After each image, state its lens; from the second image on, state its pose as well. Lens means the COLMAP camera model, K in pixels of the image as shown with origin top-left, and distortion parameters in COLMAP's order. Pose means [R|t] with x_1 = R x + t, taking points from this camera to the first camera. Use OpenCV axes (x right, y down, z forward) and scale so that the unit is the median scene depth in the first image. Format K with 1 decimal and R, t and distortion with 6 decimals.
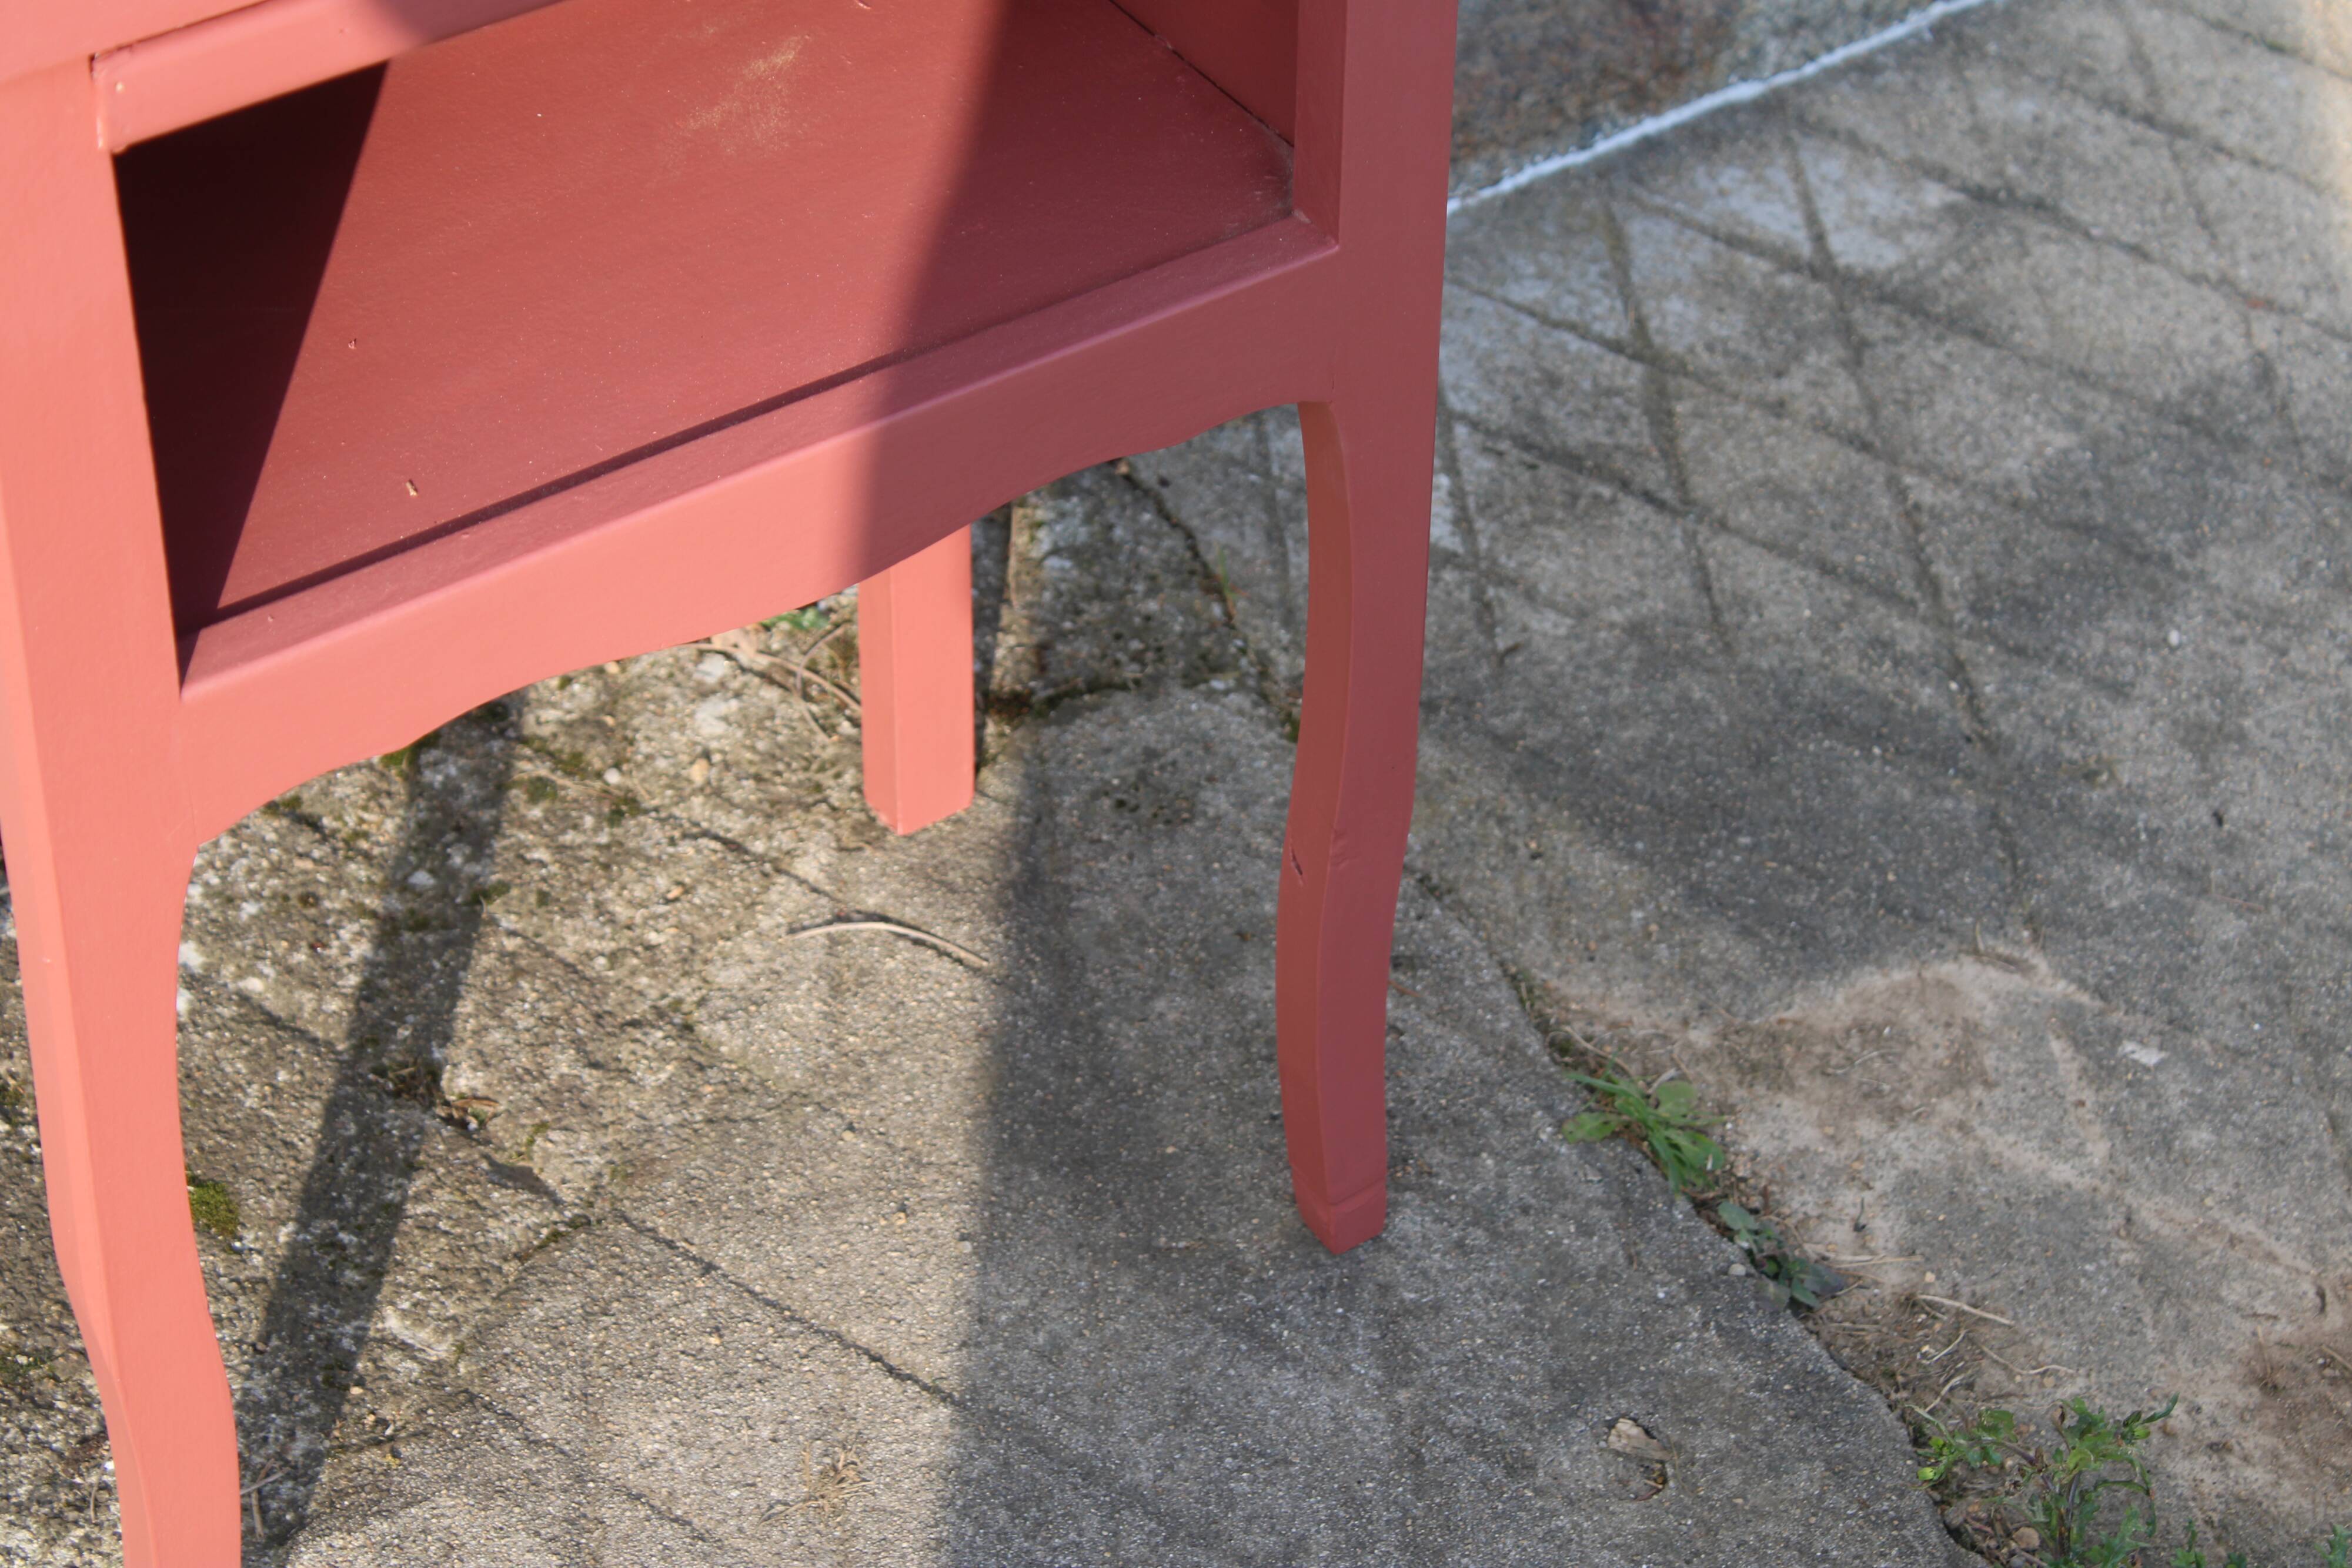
lens RADIAL K [[5566.1, 0, 1176.0], [0, 5566.1, 784.0], [0, 0, 1]] dist [0.066978, 0.261519]
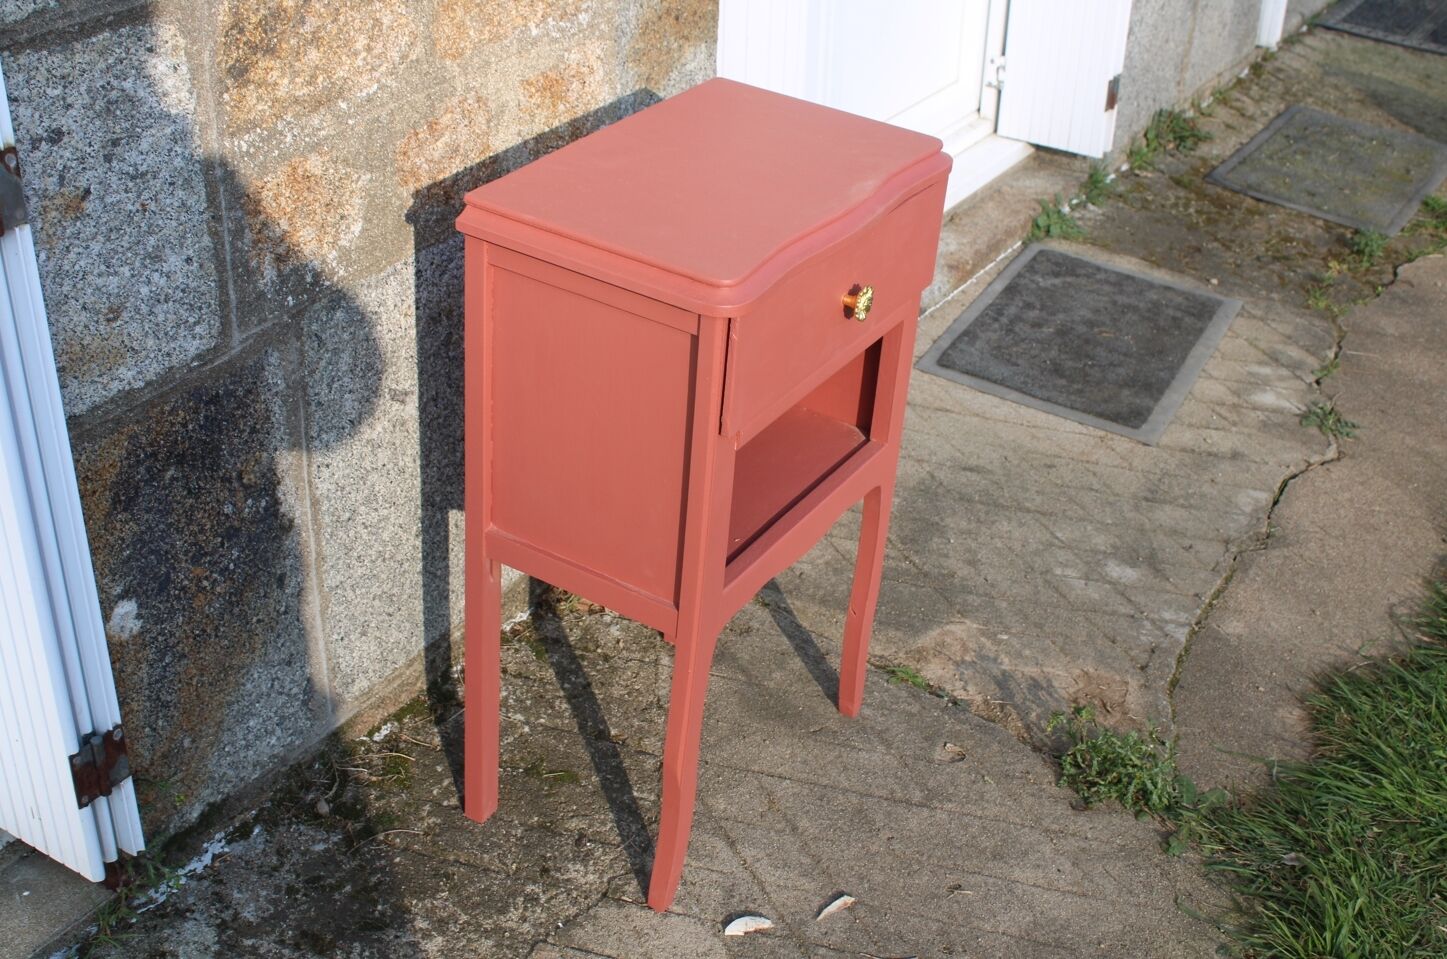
lens RADIAL K [[1781.4, 0, 723.5], [0, 1781.4, 479.5], [0, 0, 1]] dist [-0.078047, 0.065788]
pose [[0.921206, -0.162305, 0.353604, -0.415672], [0.207084, 0.973945, -0.092449, 0.014017], [-0.329386, 0.158390, 0.930816, -0.119641]]
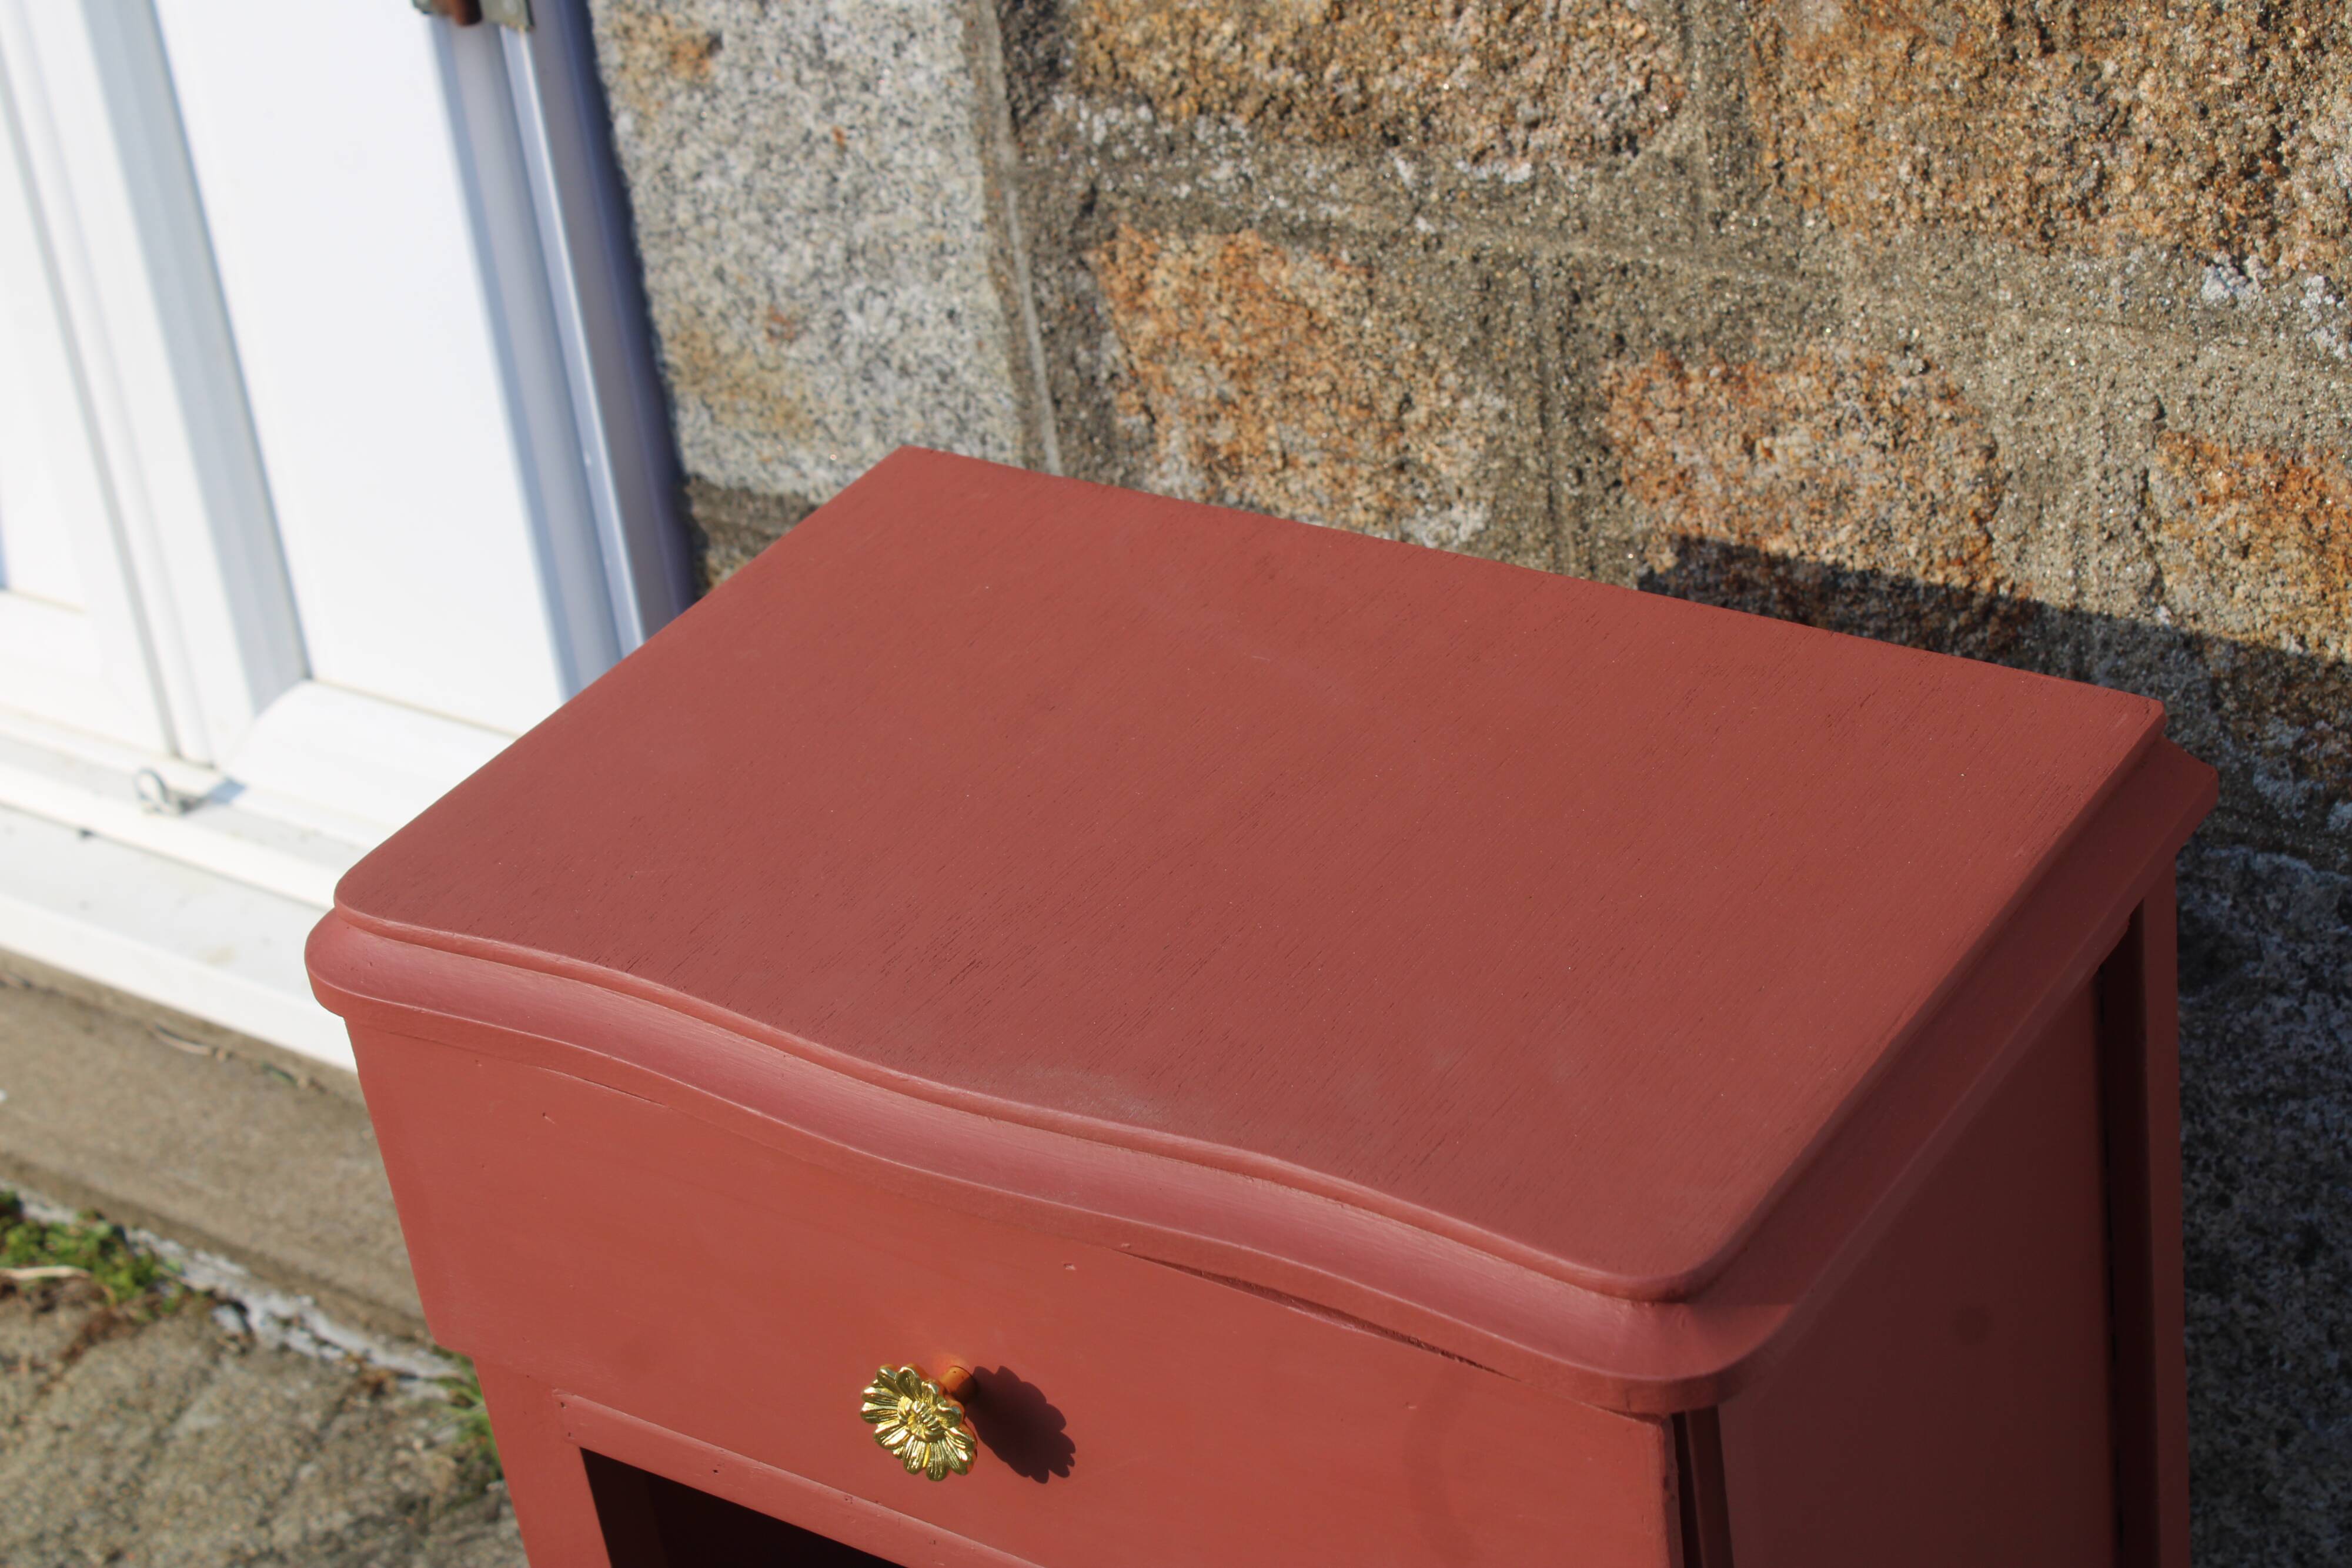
lens RADIAL K [[4356.9, 0, 1176.0], [0, 4356.9, 784.0], [0, 0, 1]] dist [0.010839, 0.141615]
pose [[0.342453, 0.437663, -0.831371, 0.413120], [-0.498705, 0.834604, 0.233942, -0.353743], [0.796253, 0.334495, 0.504078, 0.347732]]
